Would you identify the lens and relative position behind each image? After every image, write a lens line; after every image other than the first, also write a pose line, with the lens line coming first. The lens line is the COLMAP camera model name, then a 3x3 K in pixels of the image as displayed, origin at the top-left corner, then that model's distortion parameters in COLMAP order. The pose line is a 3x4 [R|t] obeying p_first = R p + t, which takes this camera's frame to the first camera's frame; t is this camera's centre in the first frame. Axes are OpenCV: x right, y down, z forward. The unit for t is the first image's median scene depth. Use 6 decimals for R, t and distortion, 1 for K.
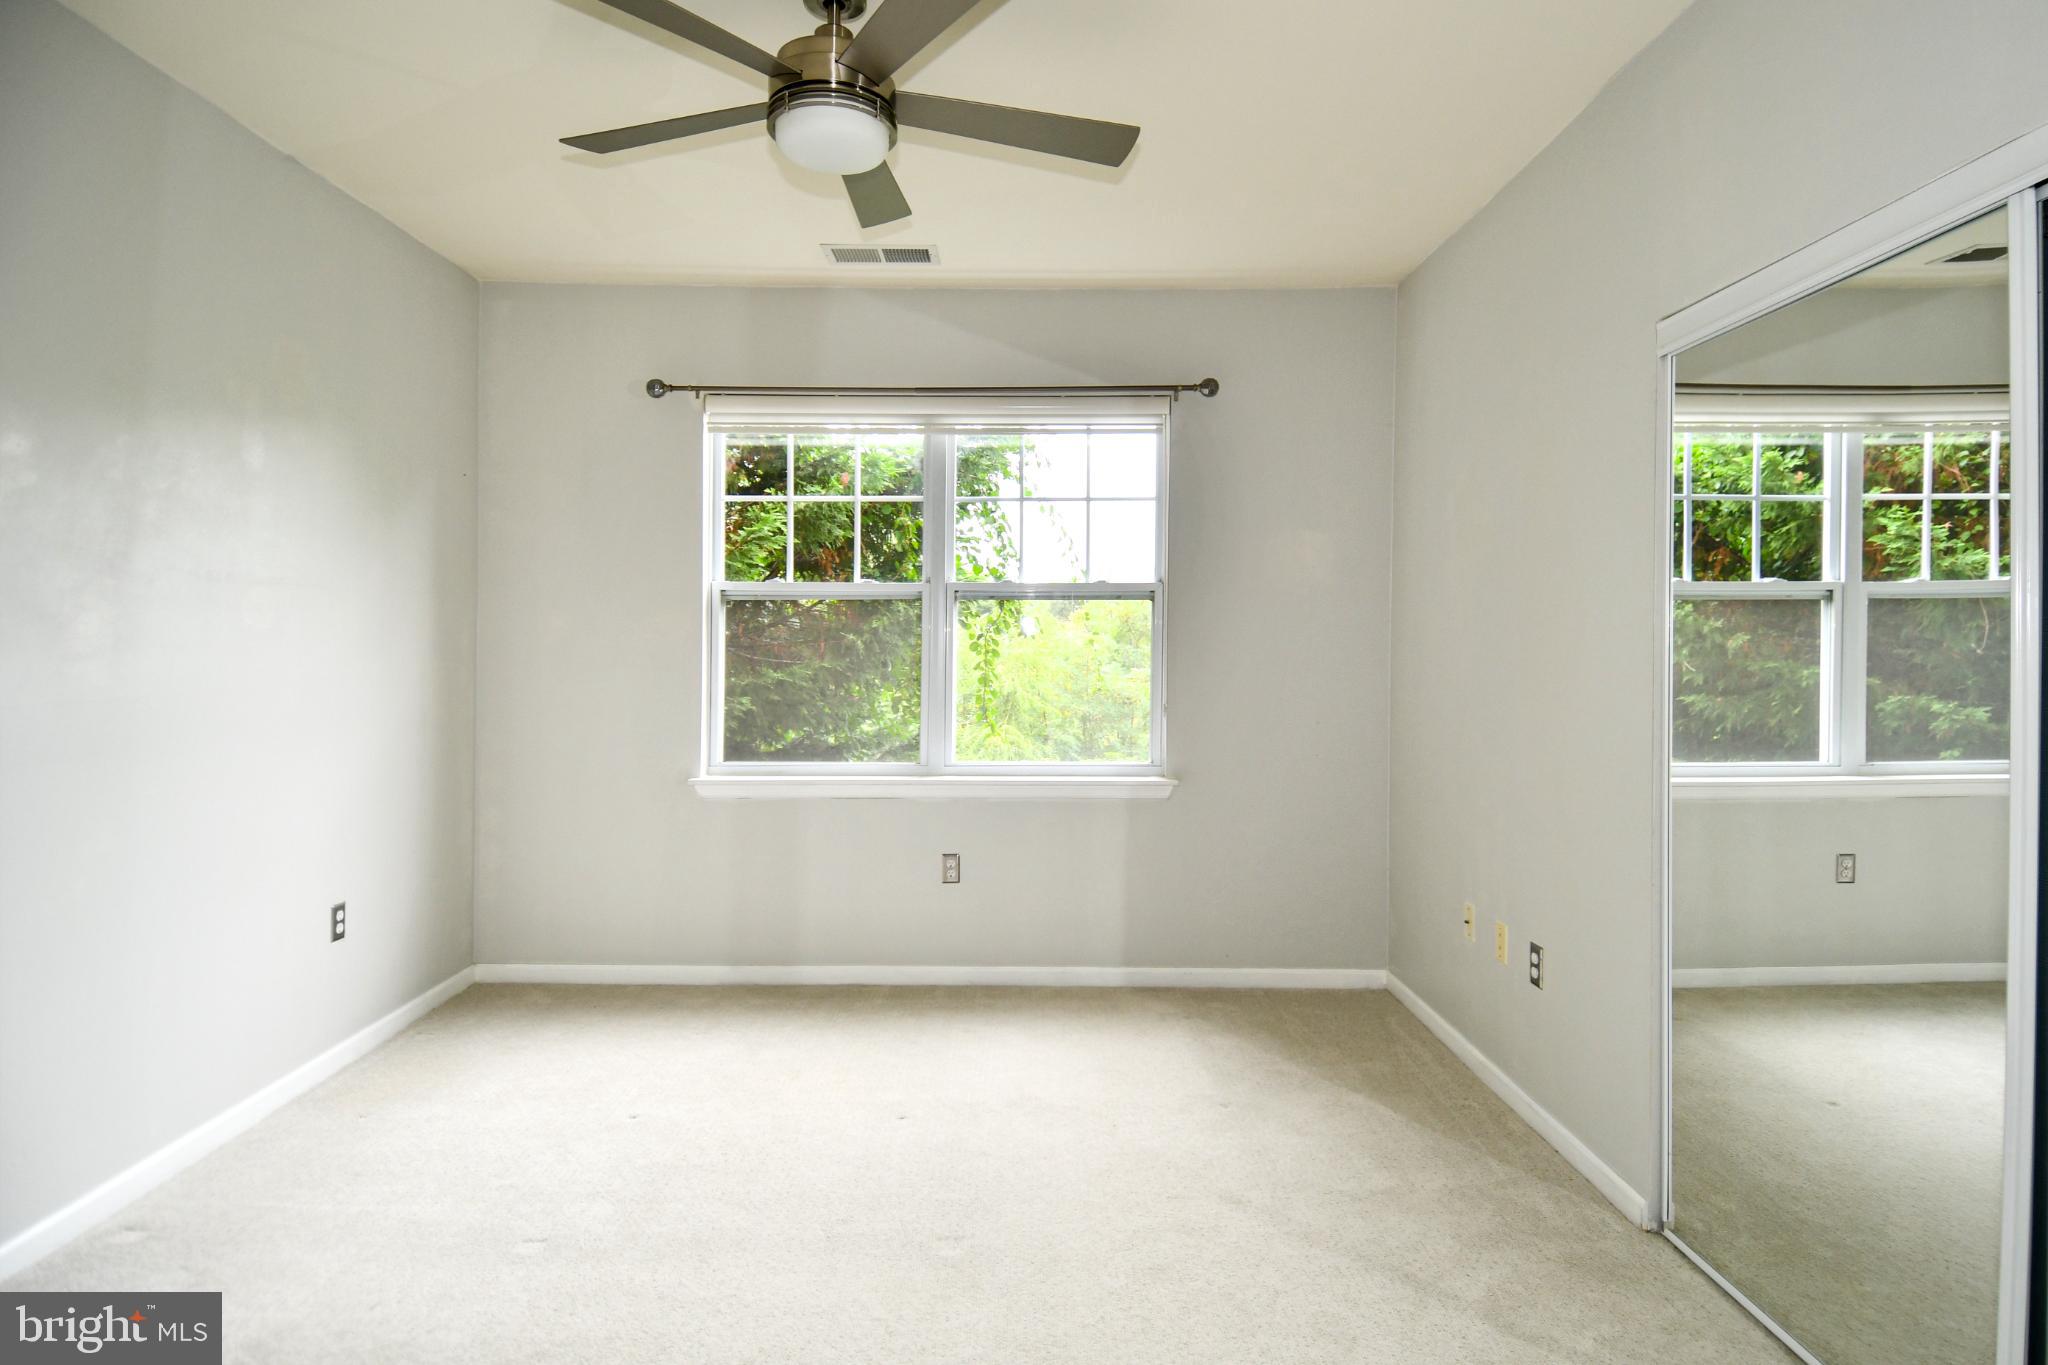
lens RADIAL K [[1100.3, 0, 1015.2], [0, 1100.3, 644.8], [0, 0, 1]] dist [0.045404, -0.049260]
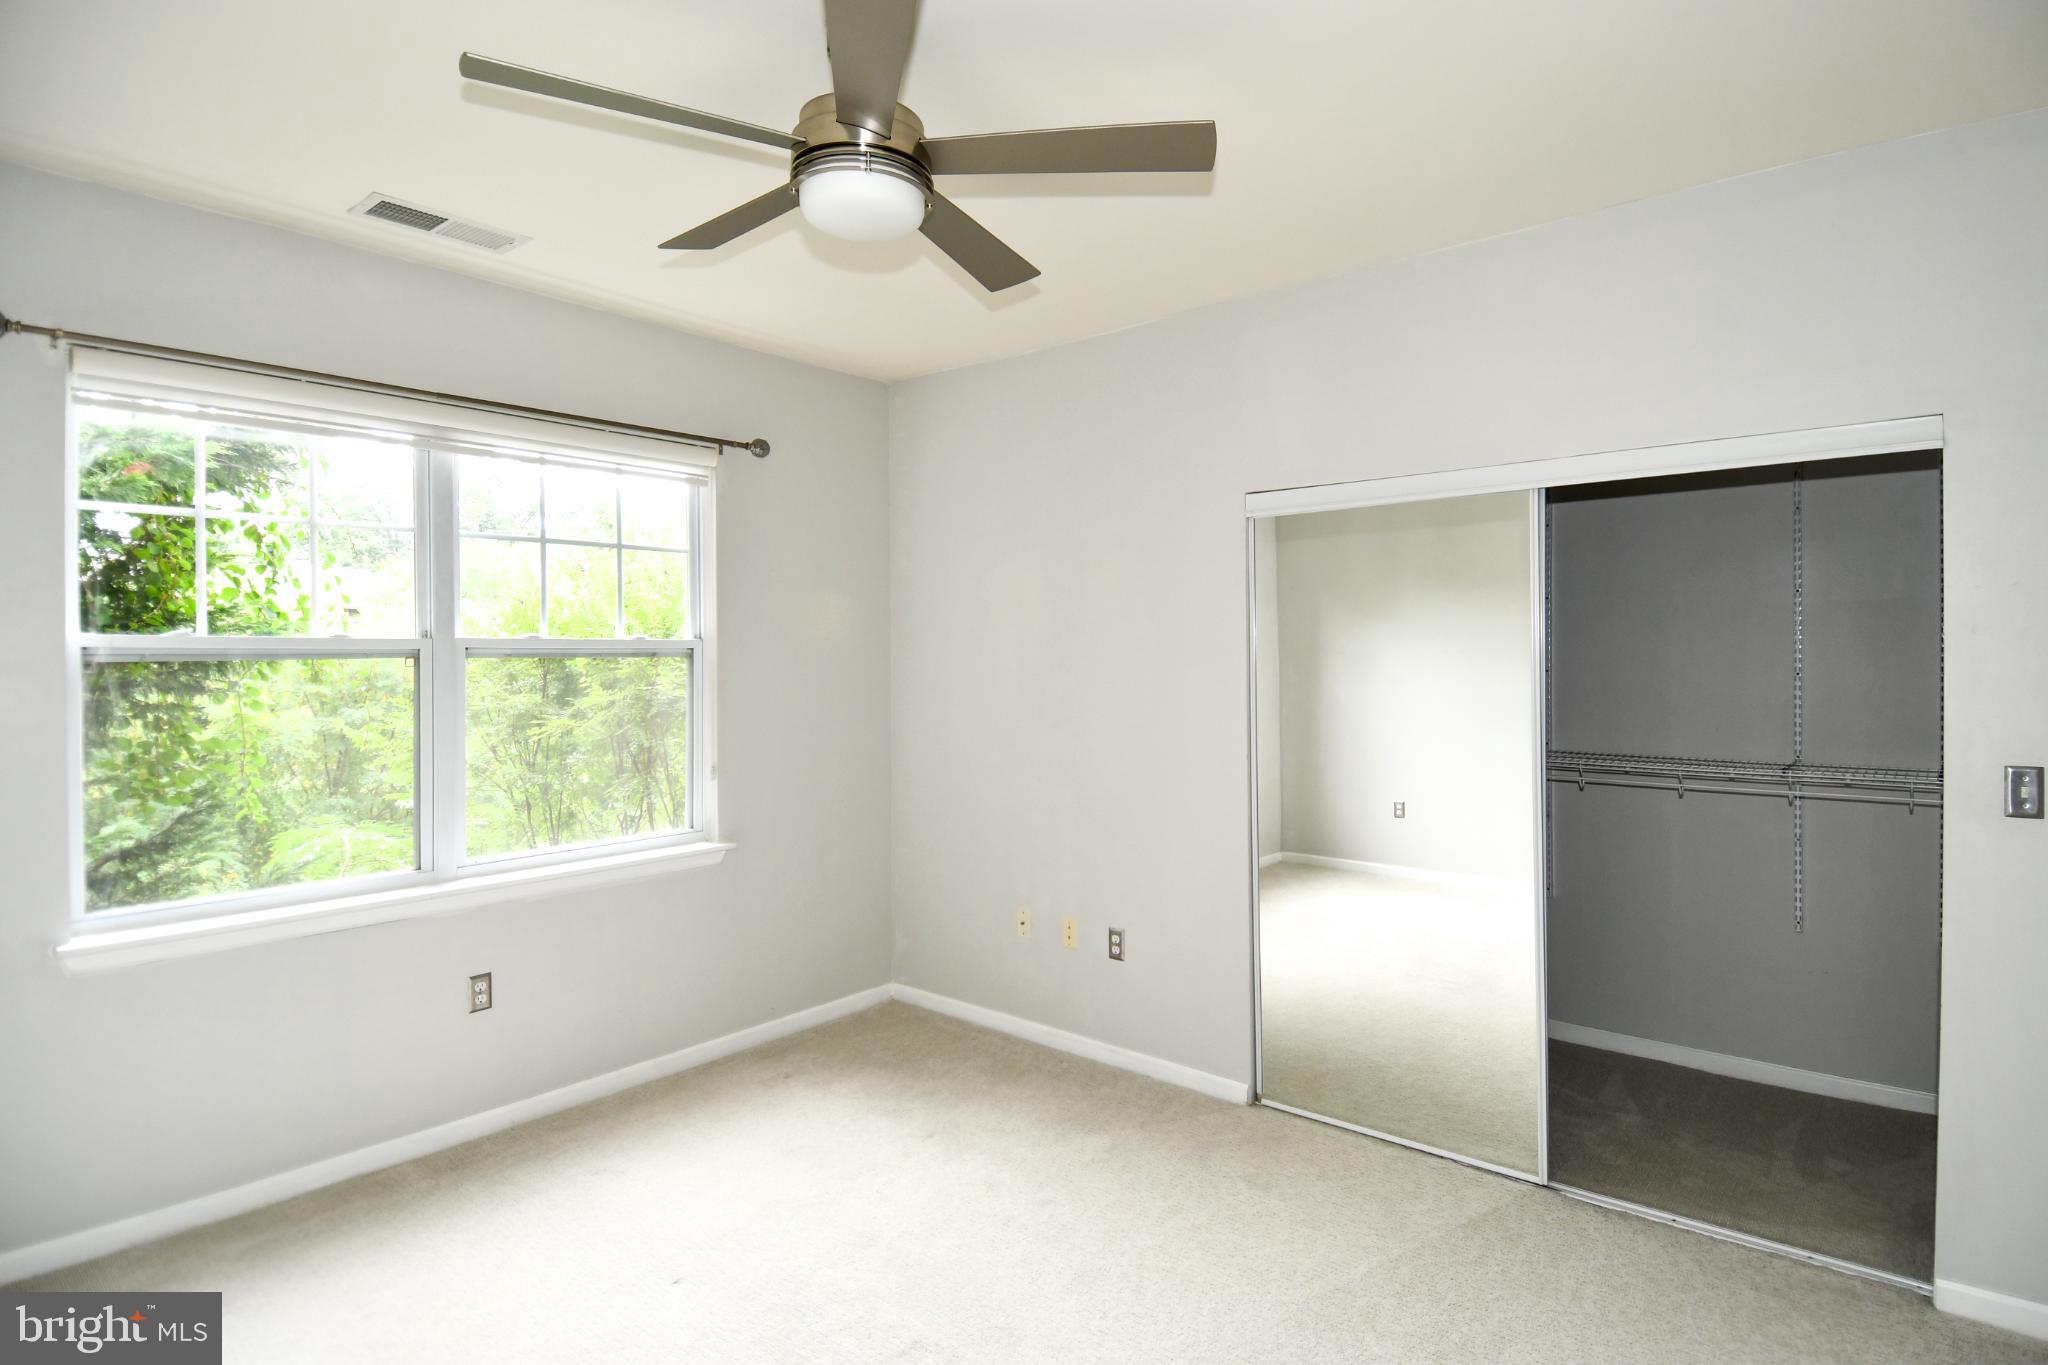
lens RADIAL K [[1100.3, 0, 1015.2], [0, 1100.3, 644.8], [0, 0, 1]] dist [0.045404, -0.049260]
pose [[0.630966, -0.004905, 0.775795, -0.453314], [0.007719, 0.999970, 0.000045, -0.051004], [-0.775772, 0.005960, 0.630985, 0.182224]]
